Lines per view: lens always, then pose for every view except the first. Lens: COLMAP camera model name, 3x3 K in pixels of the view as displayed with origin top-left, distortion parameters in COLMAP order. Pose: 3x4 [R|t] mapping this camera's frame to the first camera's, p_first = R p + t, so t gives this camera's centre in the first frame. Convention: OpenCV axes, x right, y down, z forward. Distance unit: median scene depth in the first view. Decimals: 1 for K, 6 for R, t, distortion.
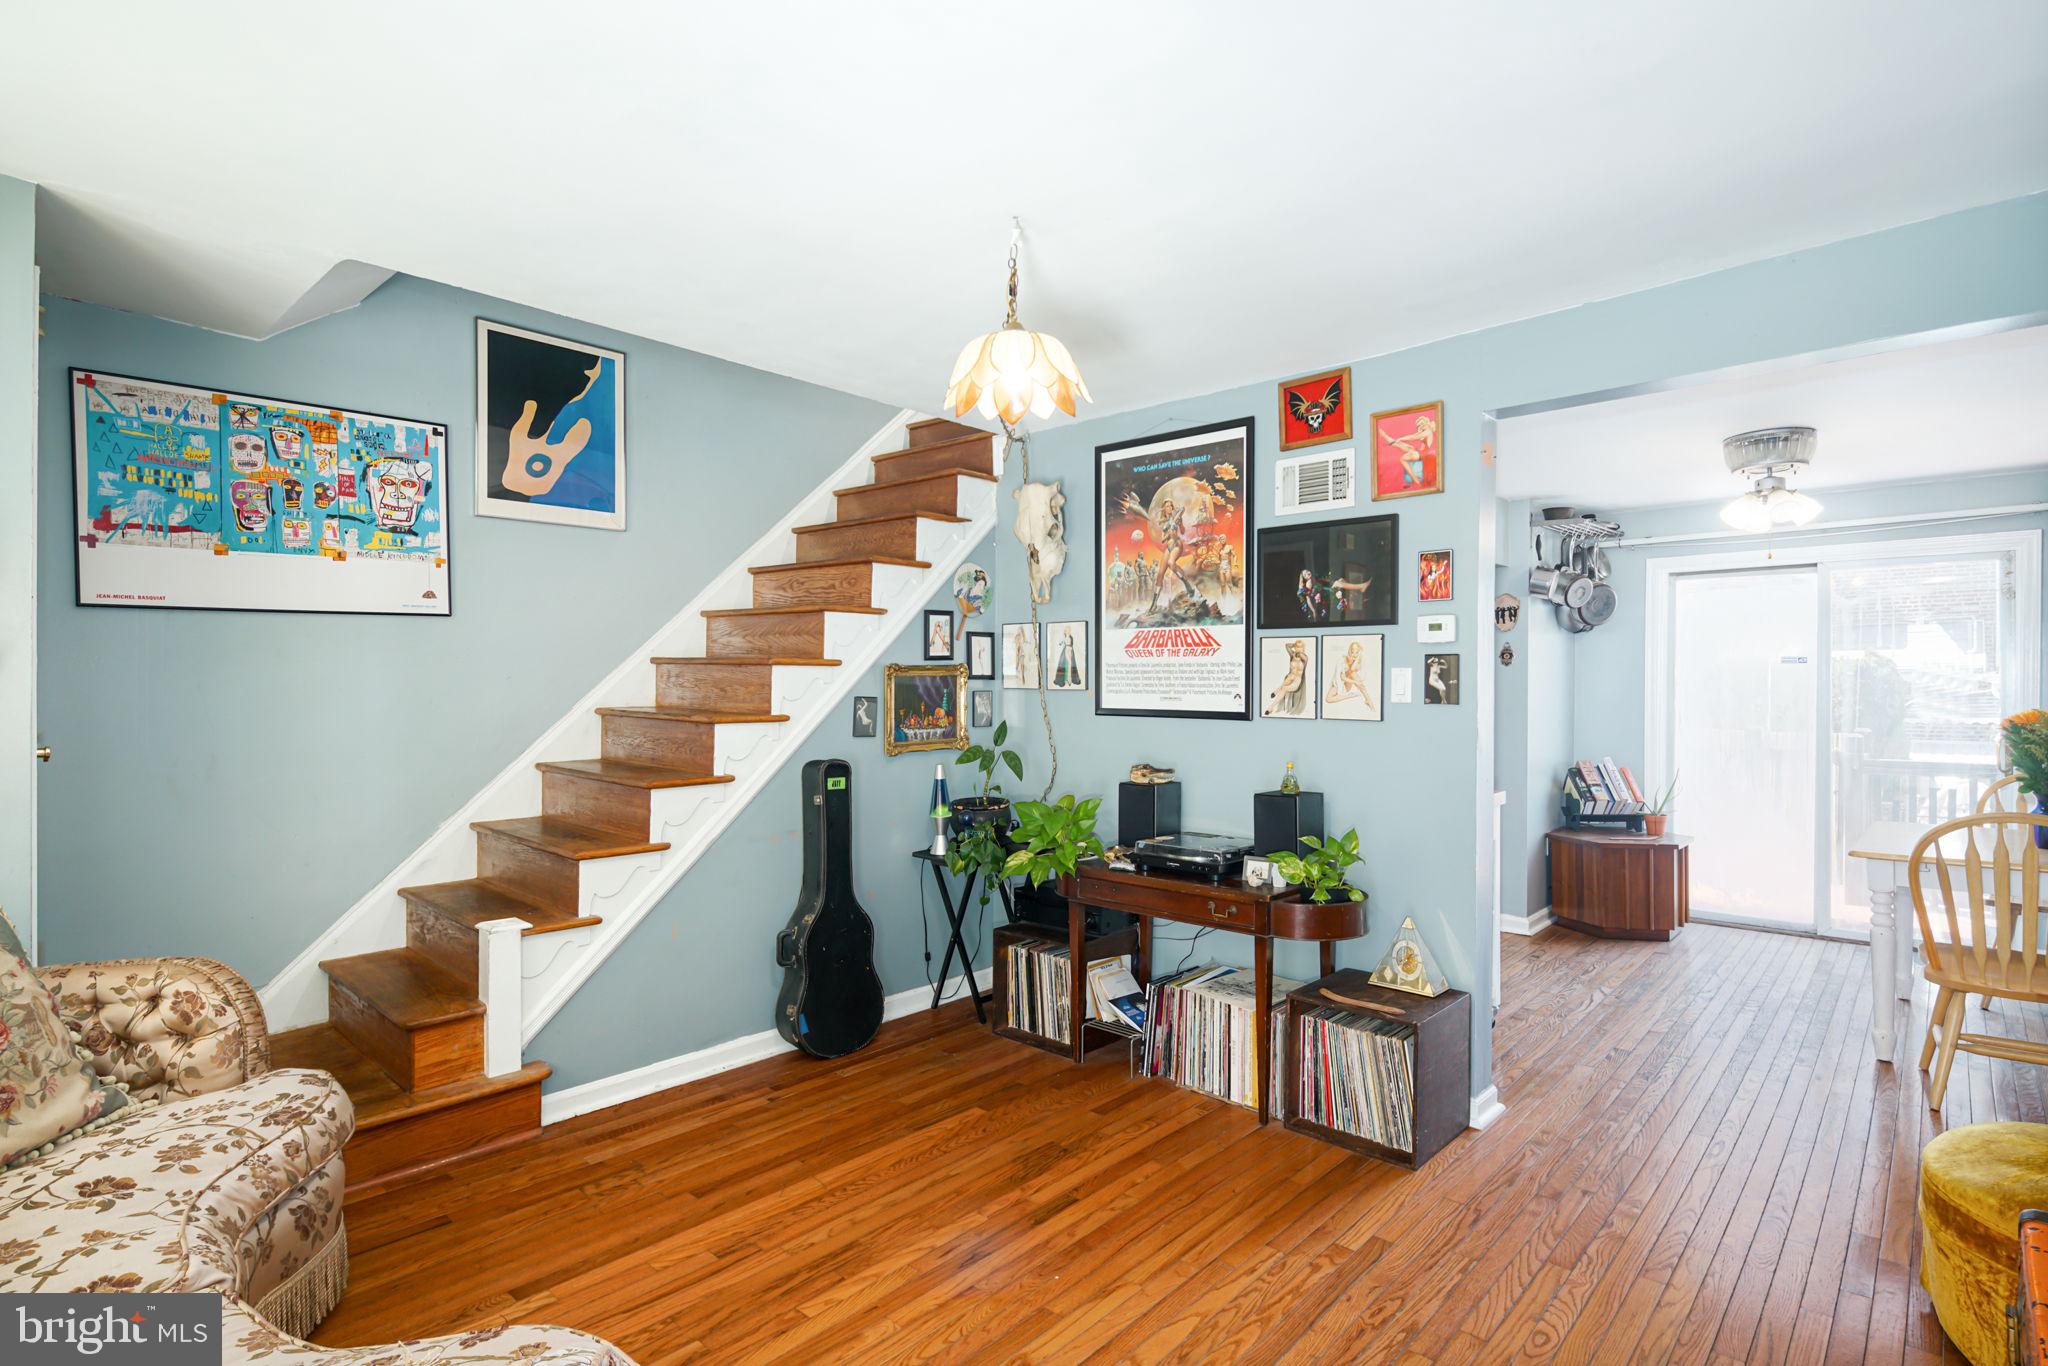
lens RADIAL K [[1002.5, 0, 1034.1], [0, 1002.5, 688.9], [0, 0, 1]] dist [0.001923, -0.001740]
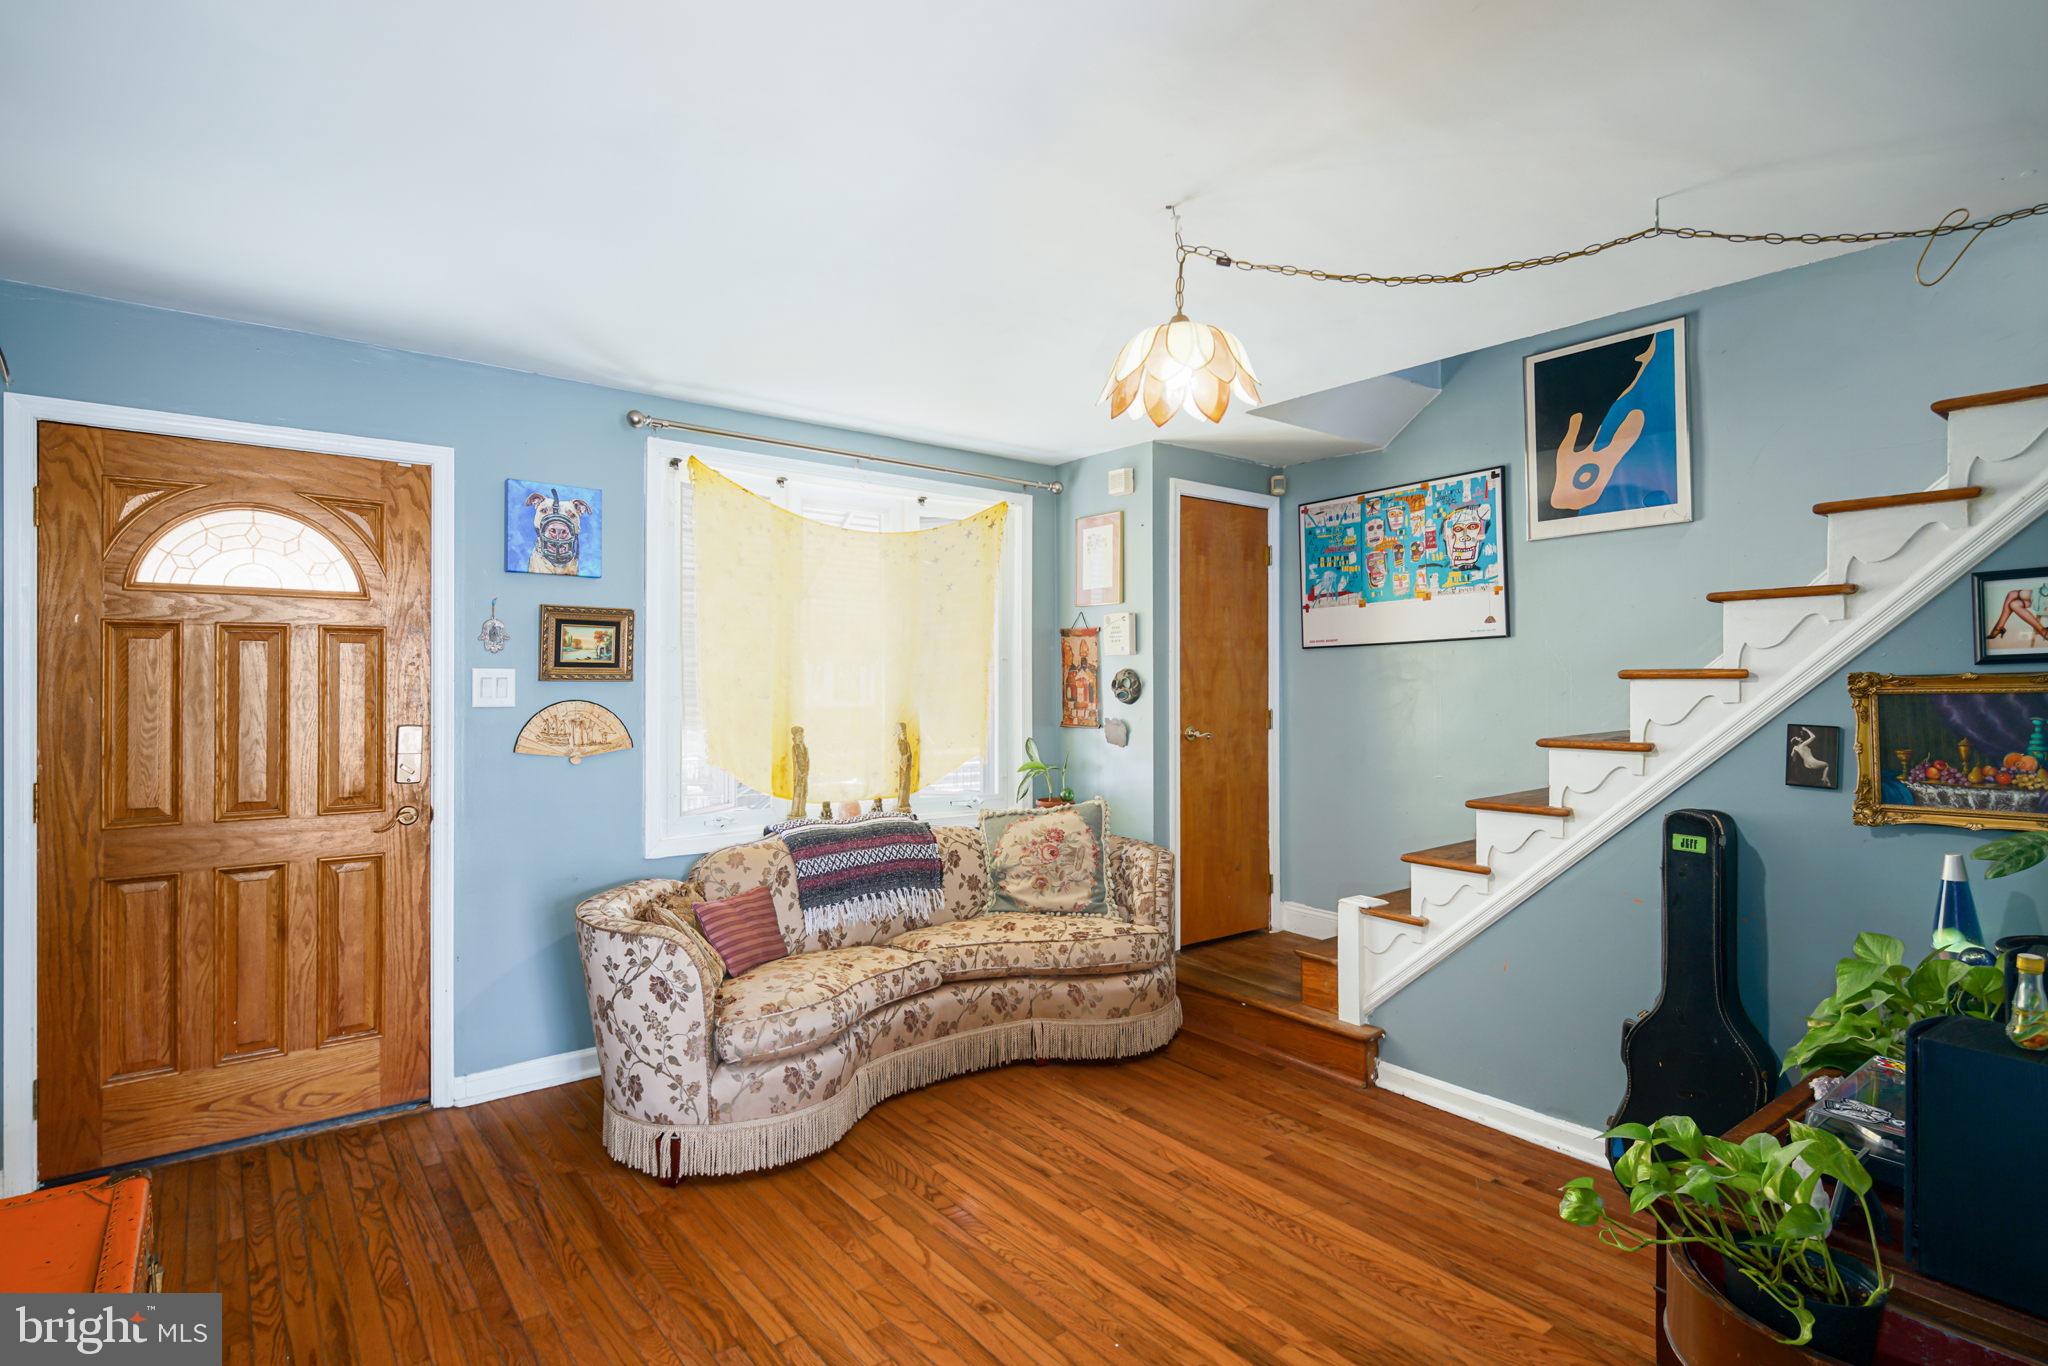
lens RADIAL K [[956.2, 0, 987.1], [0, 956.2, 676.7], [0, 0, 1]] dist [-0.002832, -0.000309]
pose [[-0.160147, -0.011467, -0.987027, 0.591659], [-0.006128, 0.999925, -0.010623, -0.015232], [0.987074, 0.004347, -0.160206, 0.652969]]
